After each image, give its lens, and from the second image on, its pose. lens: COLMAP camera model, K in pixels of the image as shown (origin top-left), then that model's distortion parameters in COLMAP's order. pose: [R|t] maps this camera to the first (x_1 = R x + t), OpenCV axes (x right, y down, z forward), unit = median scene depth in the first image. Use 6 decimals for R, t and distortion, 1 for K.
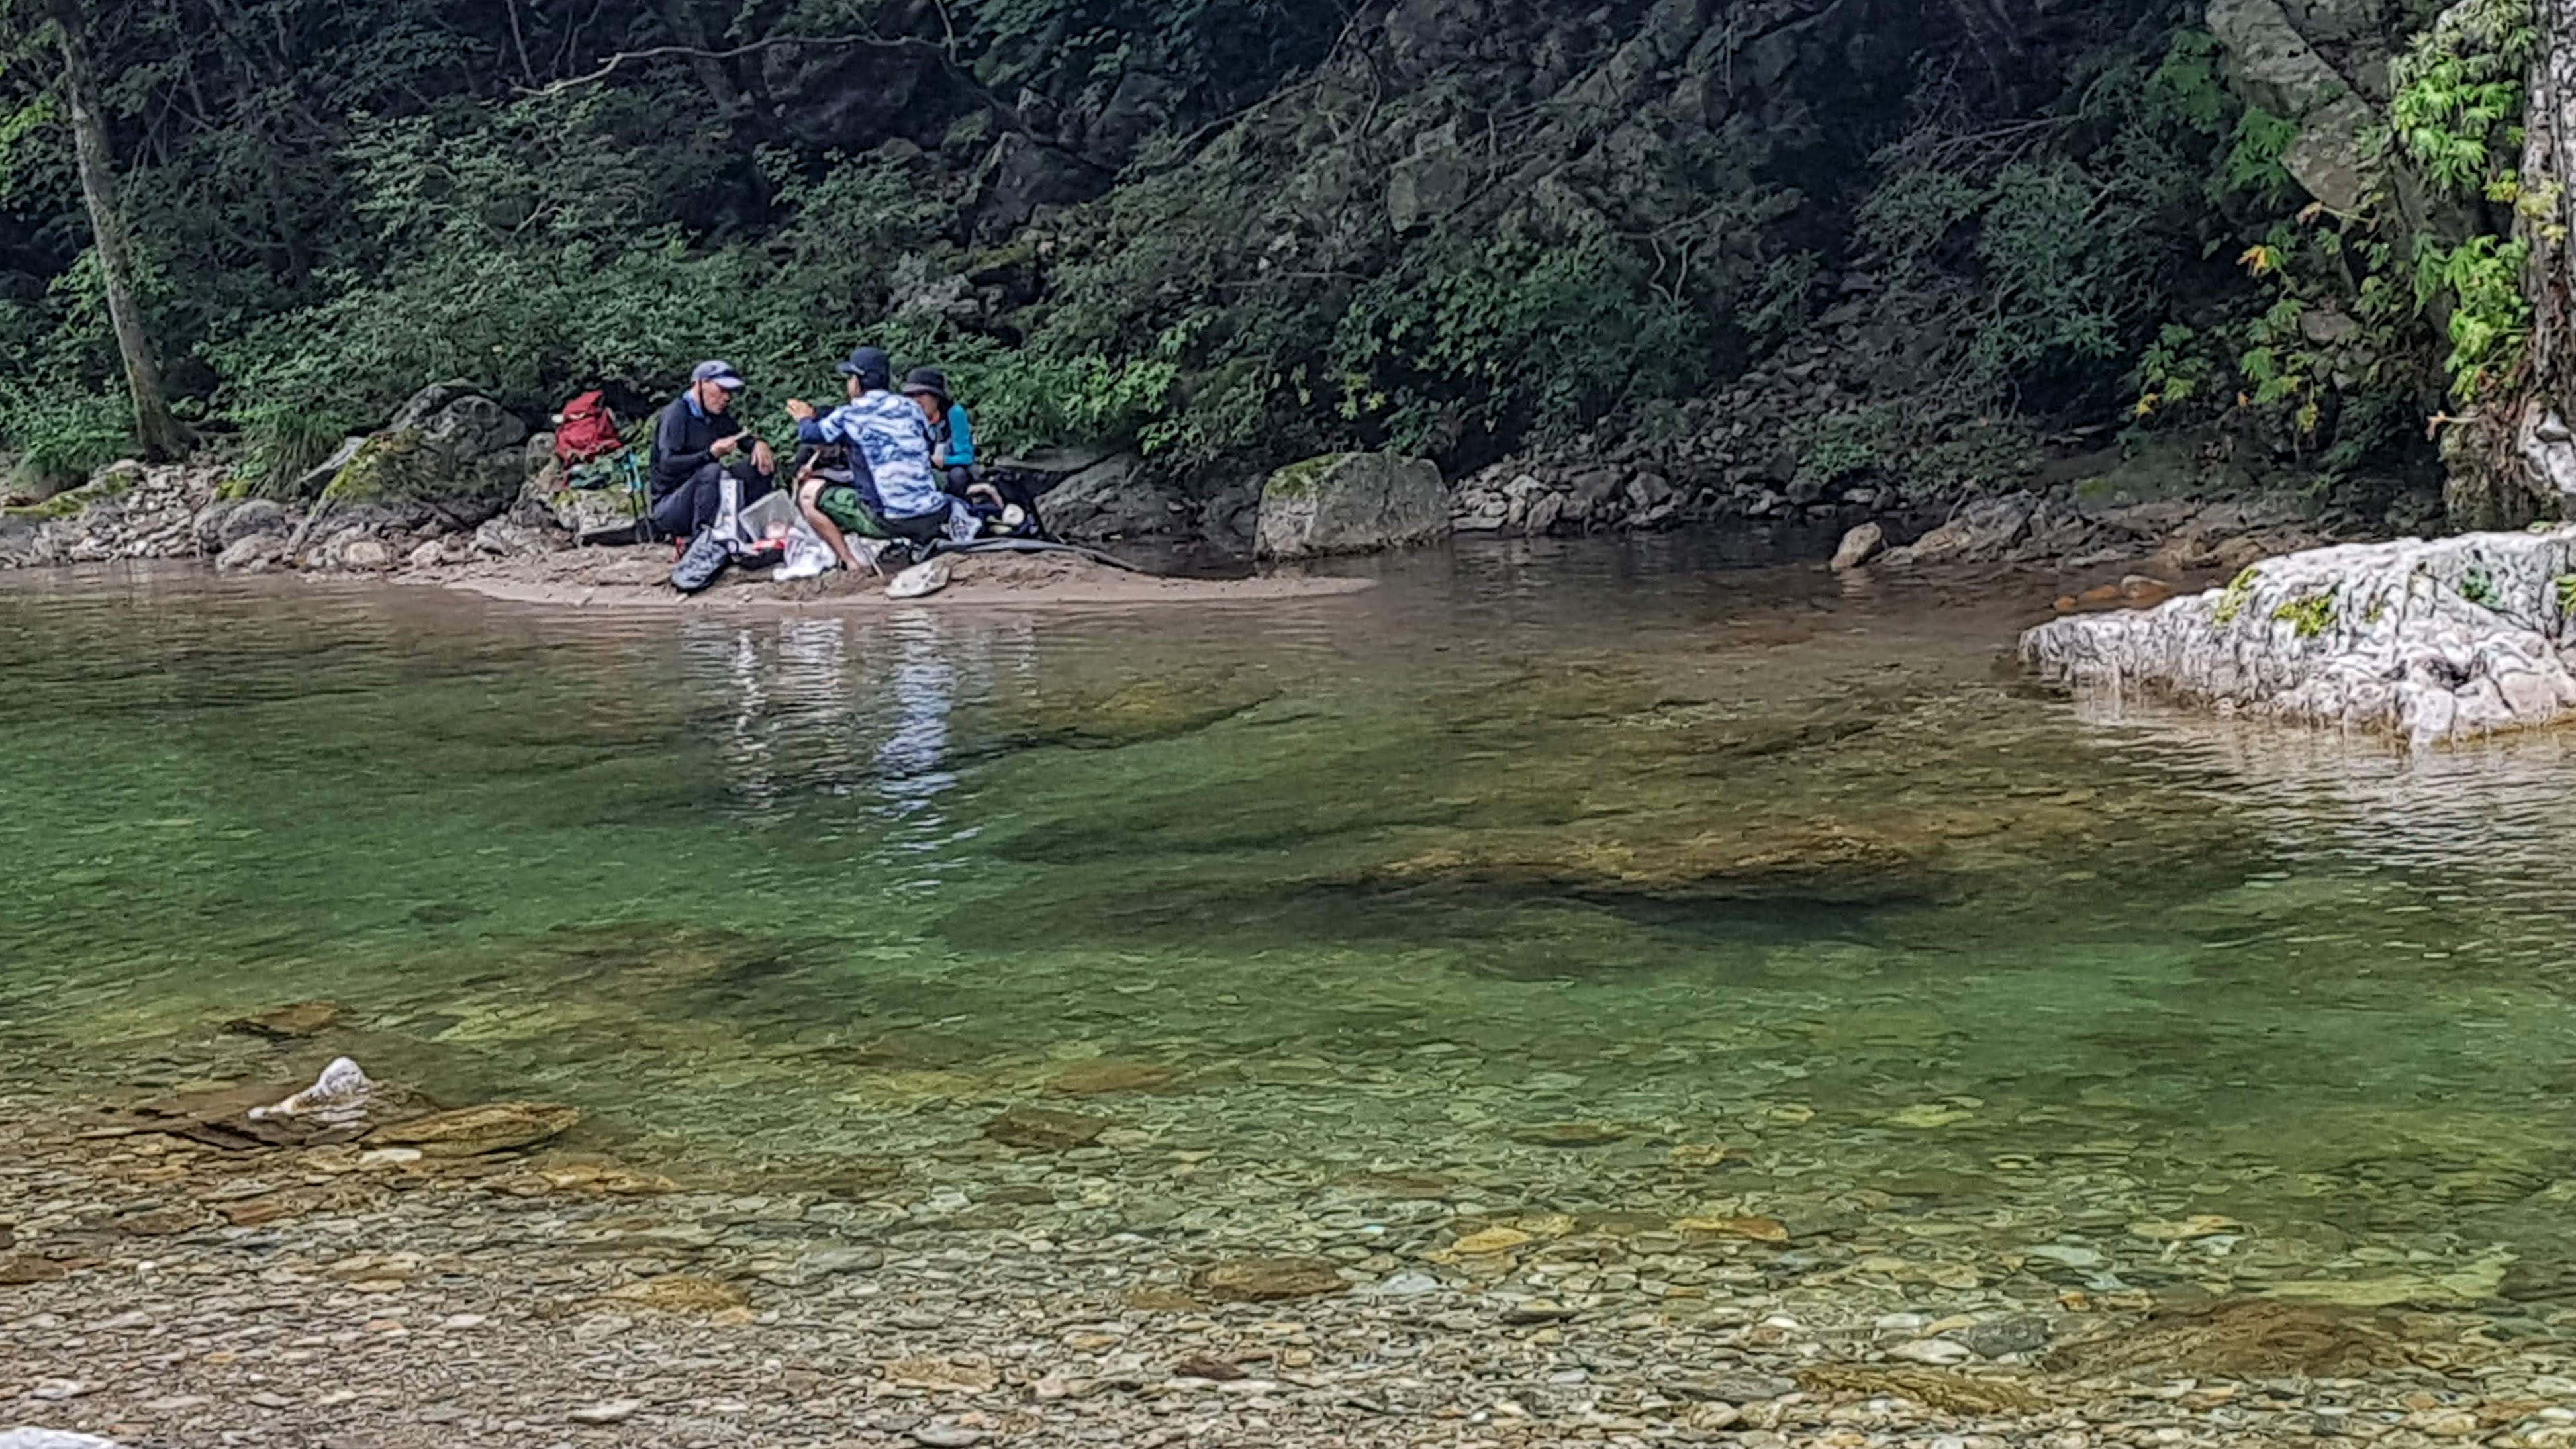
lens RADIAL K [[4825.3, 0, 1335.9], [0, 4825.3, 852.0], [0, 0, 1]] dist [0.240364, 0.000000]
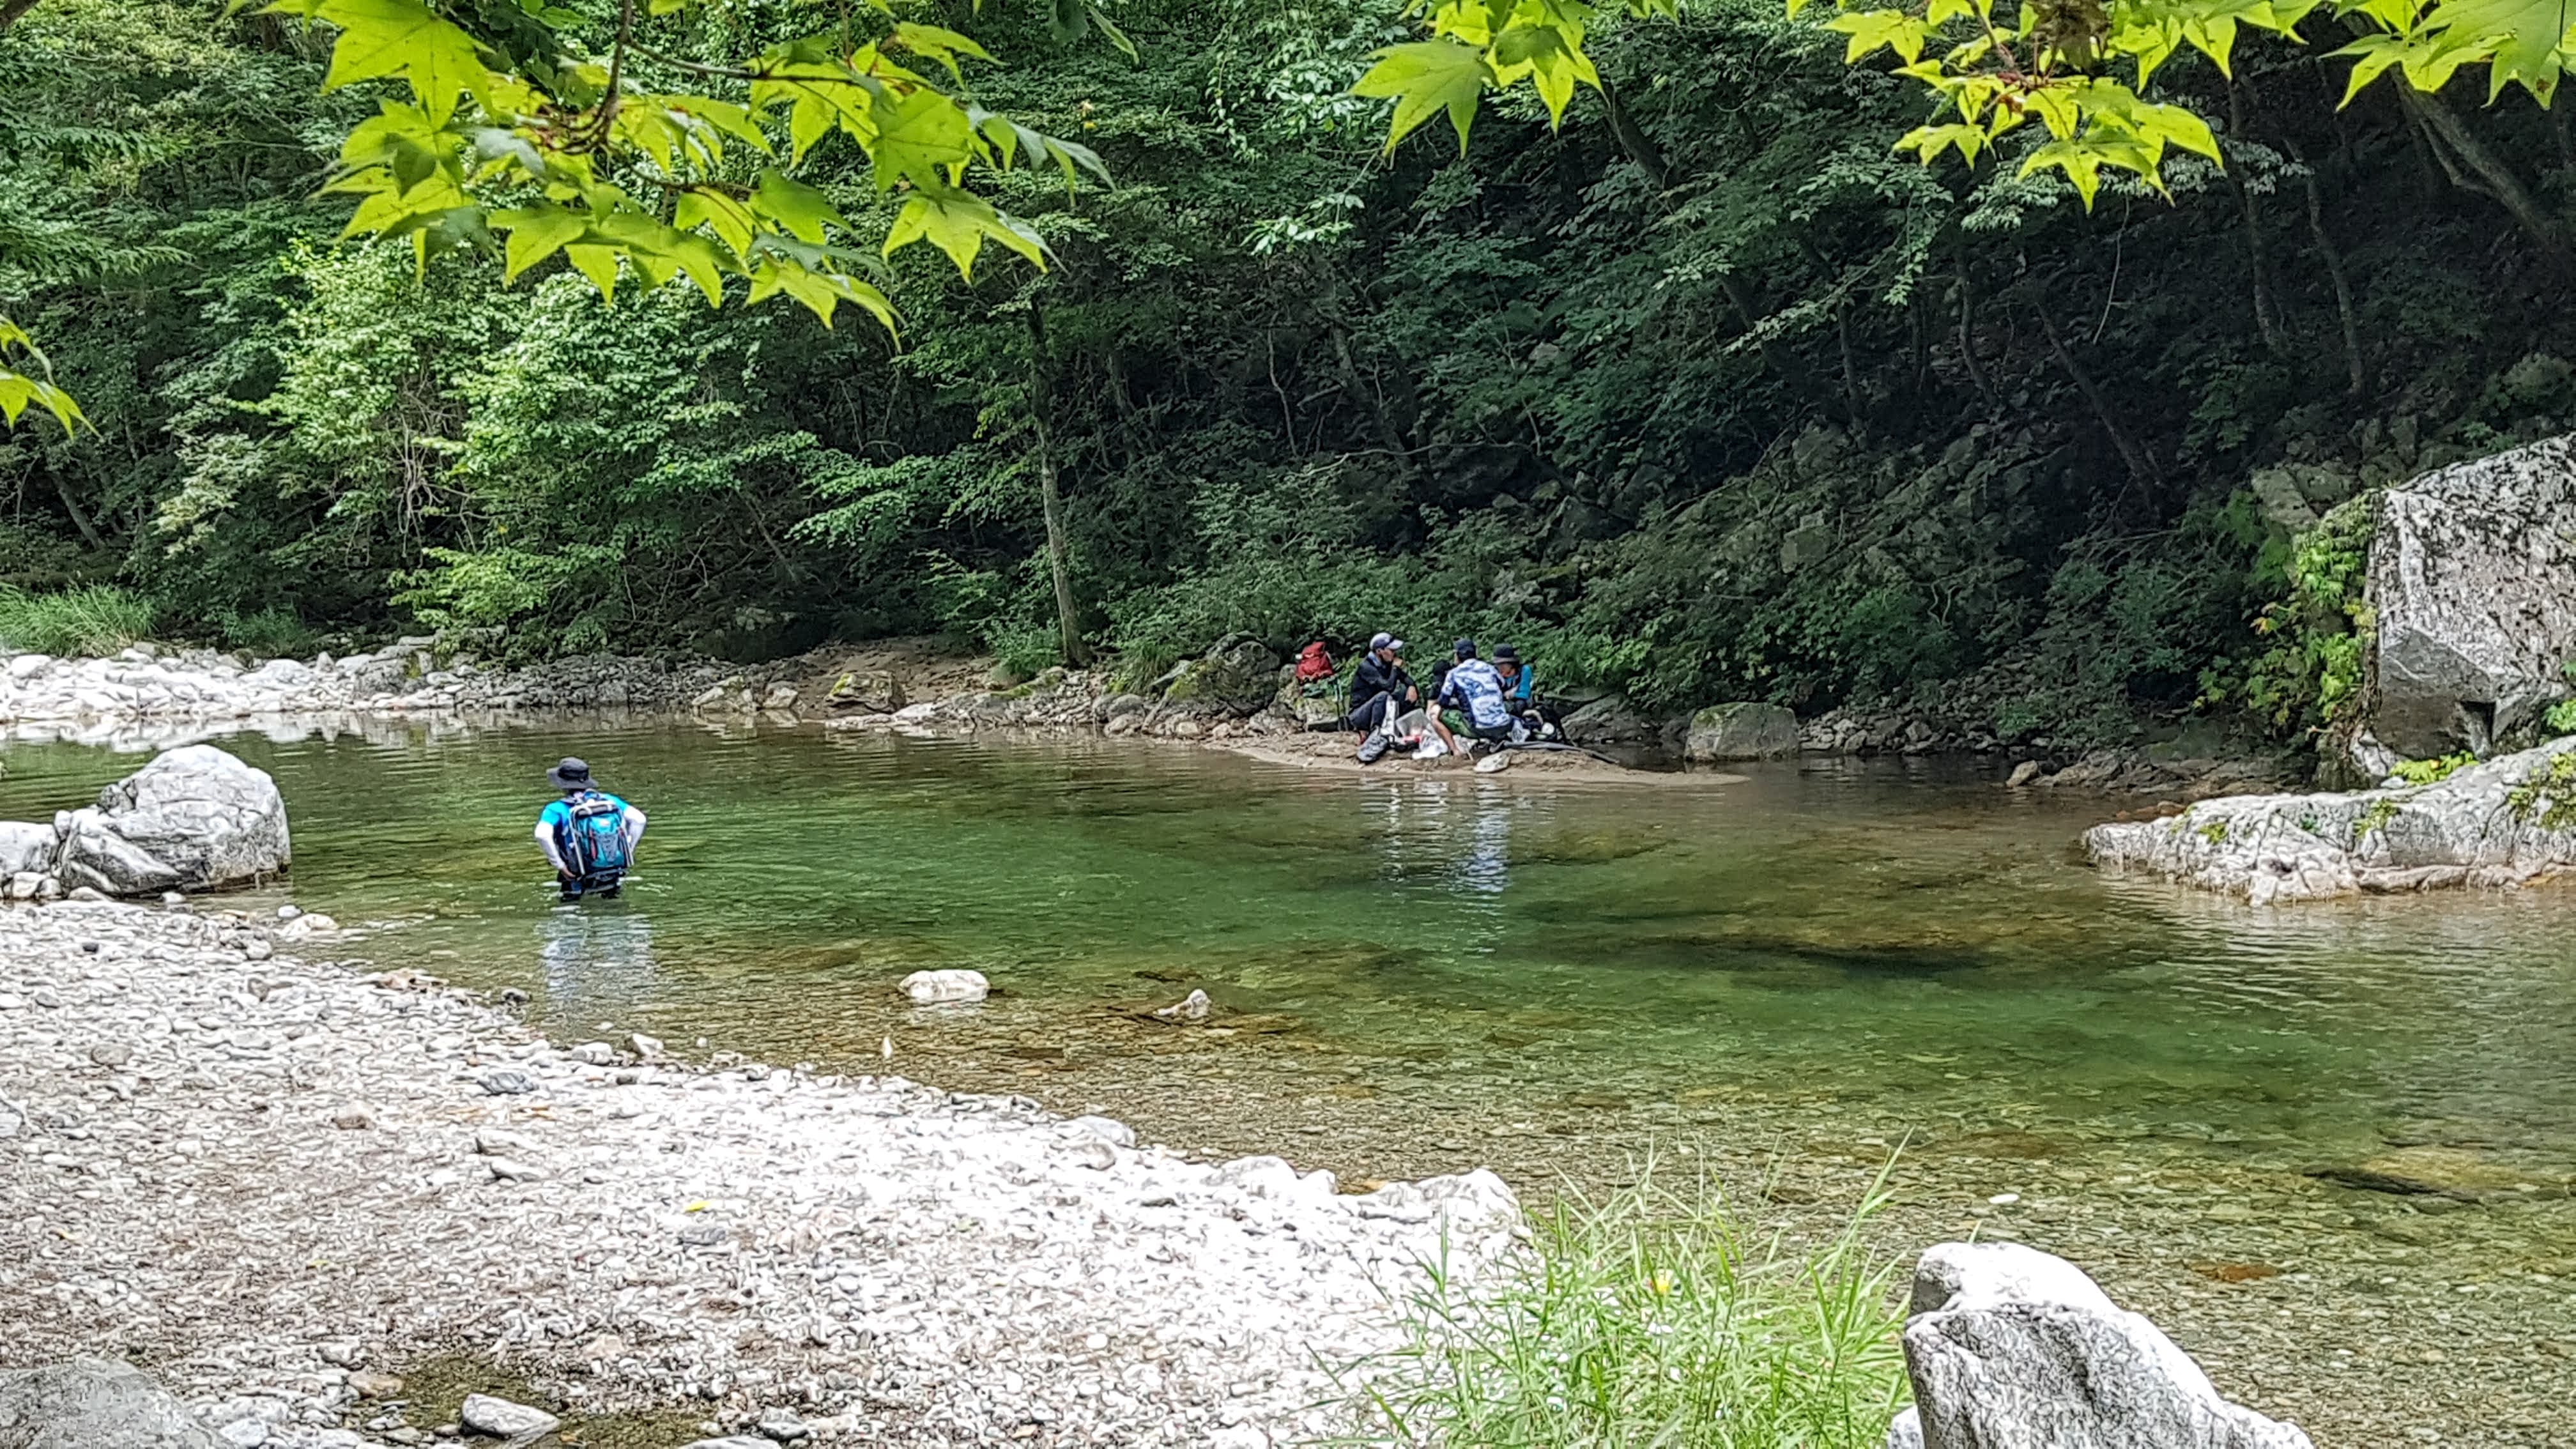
lens RADIAL K [[4825.6, 0, 1290.6], [0, 4825.6, 730.2], [0, 0, 1]] dist [0.240364, 0.000000]
pose [[0.987826, 0.053282, -0.146155, 0.097689], [-0.059653, 0.997435, -0.039558, 0.006581], [0.143672, 0.047795, 0.988470, -0.756432]]
